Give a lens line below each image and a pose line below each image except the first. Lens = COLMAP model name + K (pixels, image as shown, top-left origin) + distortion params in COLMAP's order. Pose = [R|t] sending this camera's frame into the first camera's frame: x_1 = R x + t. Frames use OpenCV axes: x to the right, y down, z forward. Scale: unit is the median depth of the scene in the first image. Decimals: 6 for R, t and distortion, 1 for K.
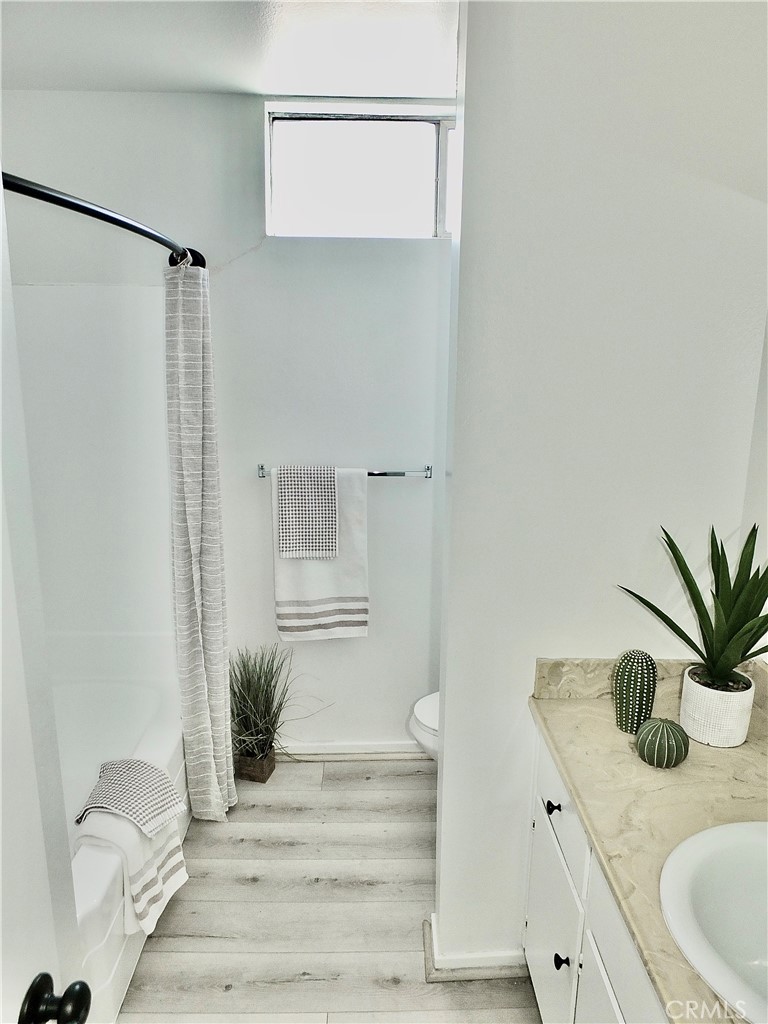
lens RADIAL K [[708.1, 0, 388.0], [0, 708.1, 514.4], [0, 0, 1]] dist [-0.025443, 0.010733]
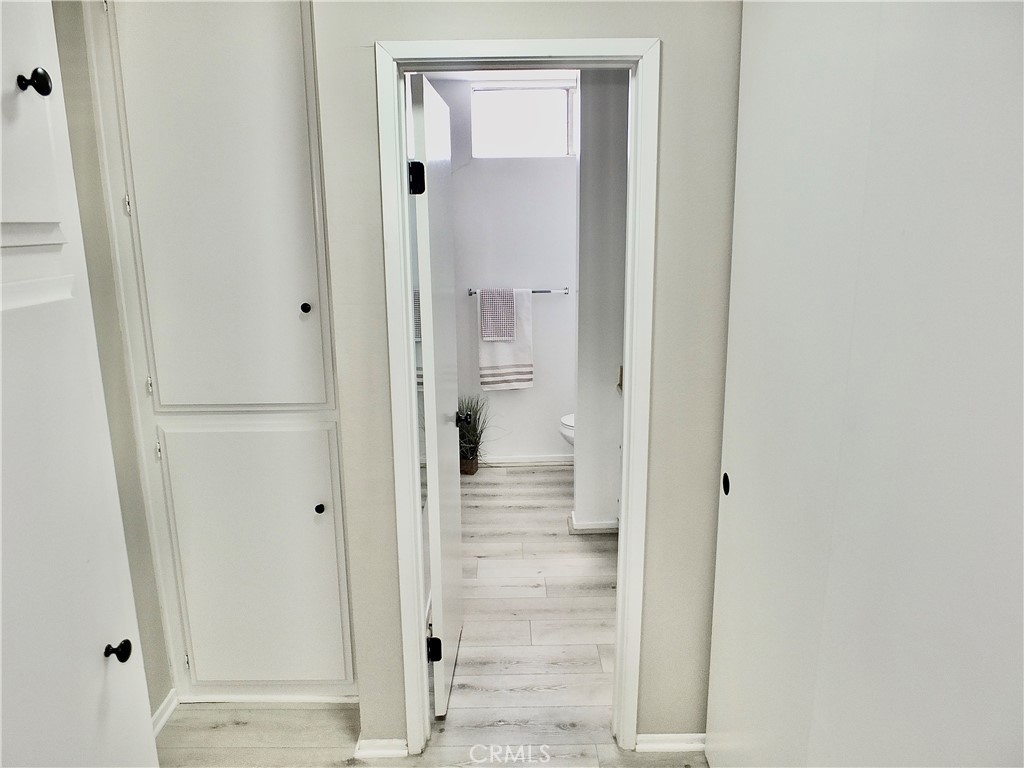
lens RADIAL K [[708.1, 0, 514.5], [0, 708.1, 378.7], [0, 0, 1]] dist [-0.025443, 0.010733]
pose [[0.999663, -0.017625, -0.019068, -0.044678], [0.017787, 0.999807, 0.008396, 0.152350], [0.018917, -0.008733, 0.999783, -0.808368]]
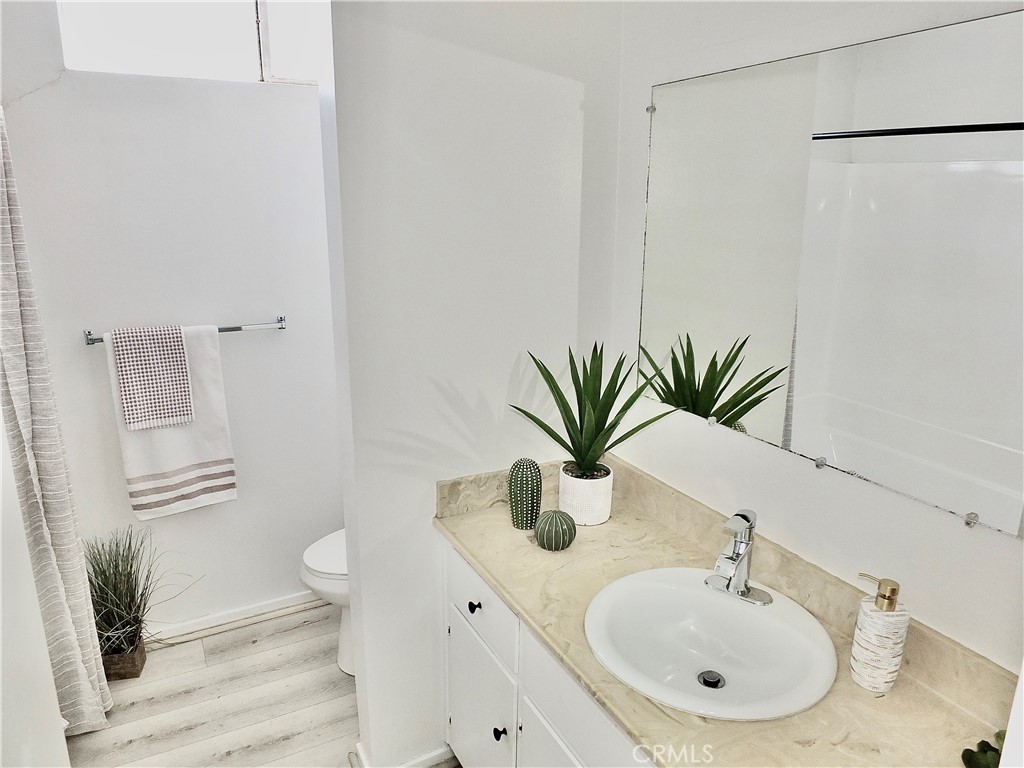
lens RADIAL K [[708.1, 0, 507.2], [0, 708.1, 386.0], [0, 0, 1]] dist [-0.025443, 0.010733]
pose [[0.896169, -0.120564, 0.427020, -0.101164], [0.104200, 0.992648, 0.061580, -0.000504], [-0.431305, -0.010691, 0.902143, -0.027306]]
